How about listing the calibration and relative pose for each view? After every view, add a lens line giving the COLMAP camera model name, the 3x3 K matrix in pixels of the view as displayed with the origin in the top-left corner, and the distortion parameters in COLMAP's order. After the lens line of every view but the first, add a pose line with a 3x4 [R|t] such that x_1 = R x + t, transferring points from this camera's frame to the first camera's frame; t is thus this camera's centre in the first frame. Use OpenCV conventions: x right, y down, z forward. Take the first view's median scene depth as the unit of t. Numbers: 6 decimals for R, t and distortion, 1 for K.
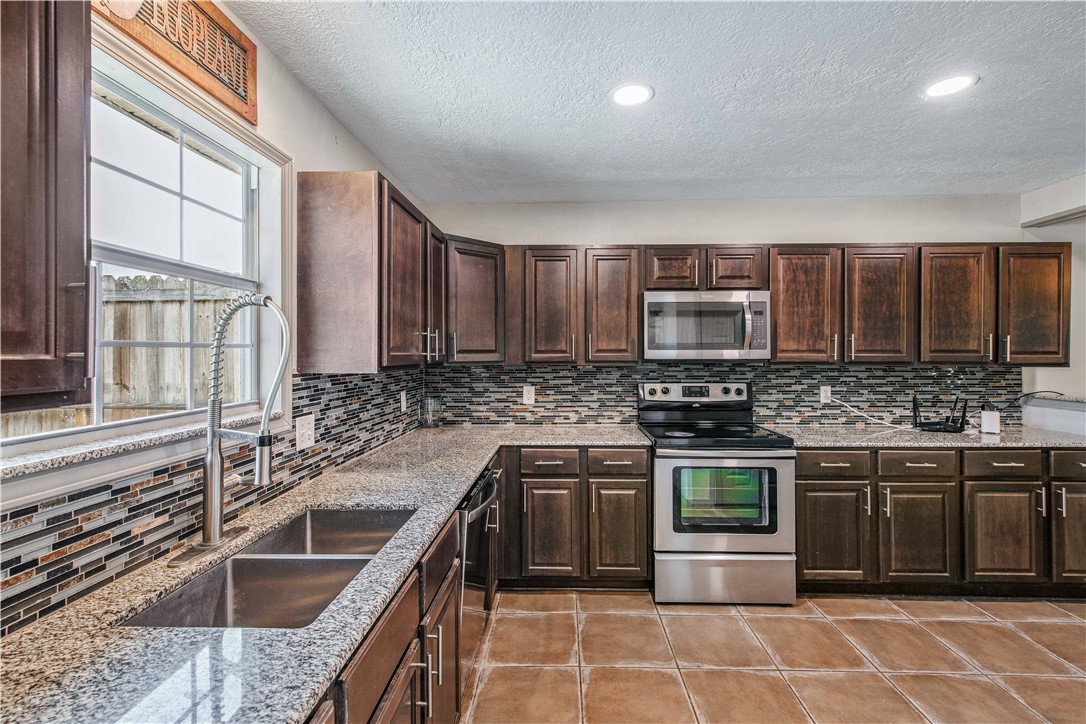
lens RADIAL K [[465.4, 0, 552.5], [0, 465.4, 352.7], [0, 0, 1]] dist [-0.008352, -0.002194]
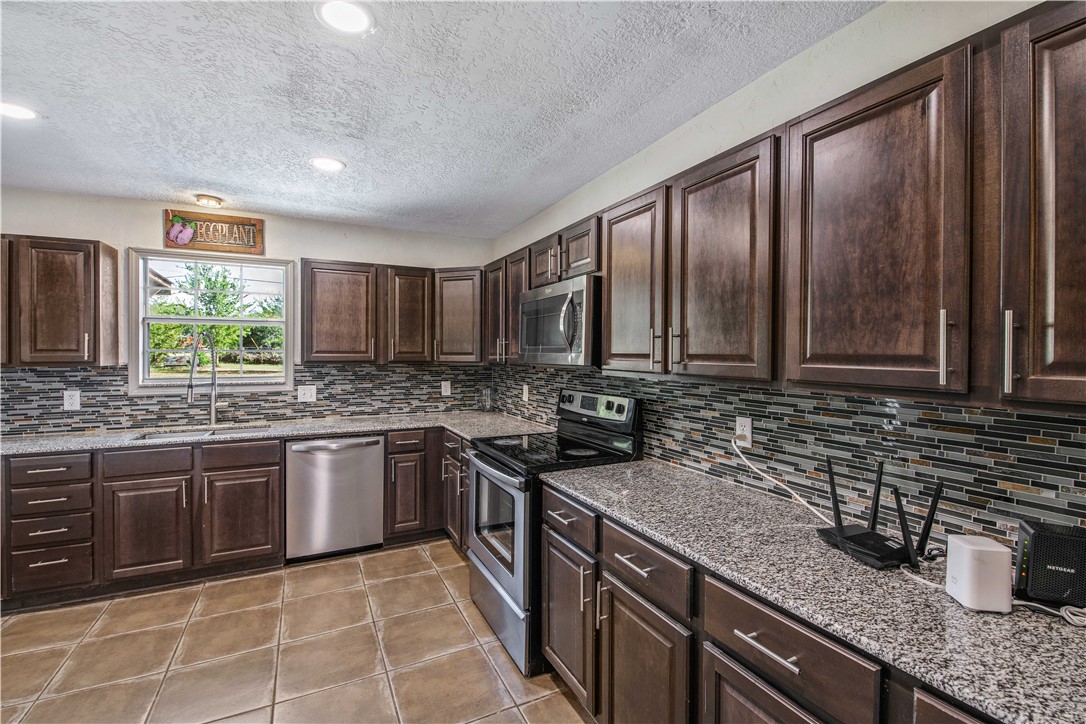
lens RADIAL K [[465.4, 0, 552.3], [0, 465.4, 359.8], [0, 0, 1]] dist [-0.008352, -0.002194]
pose [[0.501037, 0.016262, -0.865273, 1.147603], [-0.005076, 0.999861, 0.015853, -0.007986], [0.865411, -0.003550, 0.501051, 0.606813]]
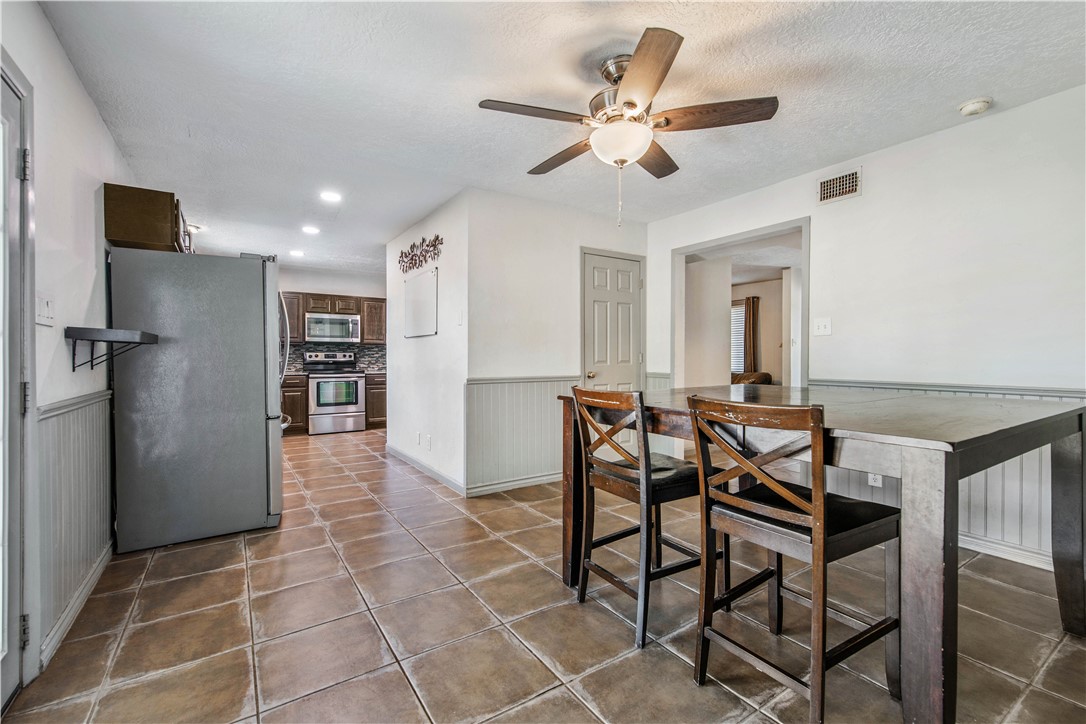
lens RADIAL K [[465.4, 0, 546.9], [0, 465.4, 360.9], [0, 0, 1]] dist [-0.008352, -0.002194]
pose [[0.810519, -0.000714, 0.585711, -0.207066], [-0.001850, 0.999991, 0.003780, 0.110076], [-0.585709, -0.004147, 0.810511, -1.769423]]
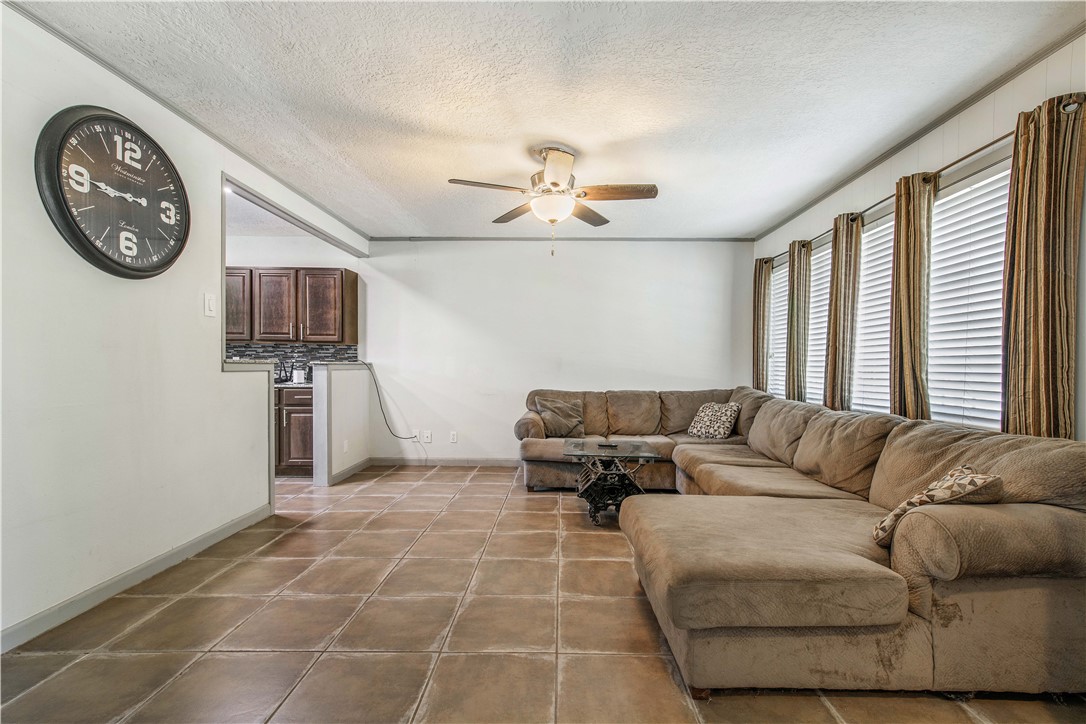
lens RADIAL K [[465.4, 0, 557.1], [0, 465.4, 369.4], [0, 0, 1]] dist [-0.008352, -0.002194]
pose [[0.998308, 0.009985, 0.057284, 1.889765], [-0.010272, 0.999936, 0.004706, 0.113501], [-0.057233, -0.005286, 0.998347, -0.753650]]
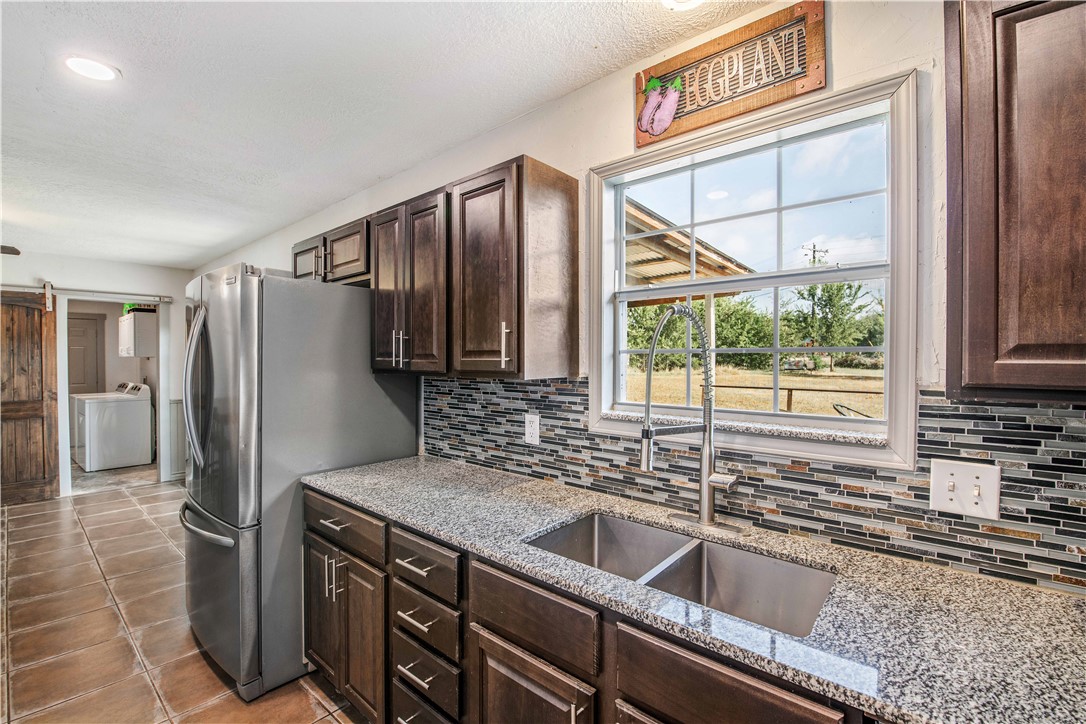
lens RADIAL K [[465.4, 0, 547.1], [0, 465.4, 359.6], [0, 0, 1]] dist [-0.008352, -0.002194]
pose [[-0.614946, 0.007733, -0.788531, 0.186505], [0.000052, 0.999952, 0.009765, -0.002690], [0.788569, 0.005963, -0.614917, 0.624878]]
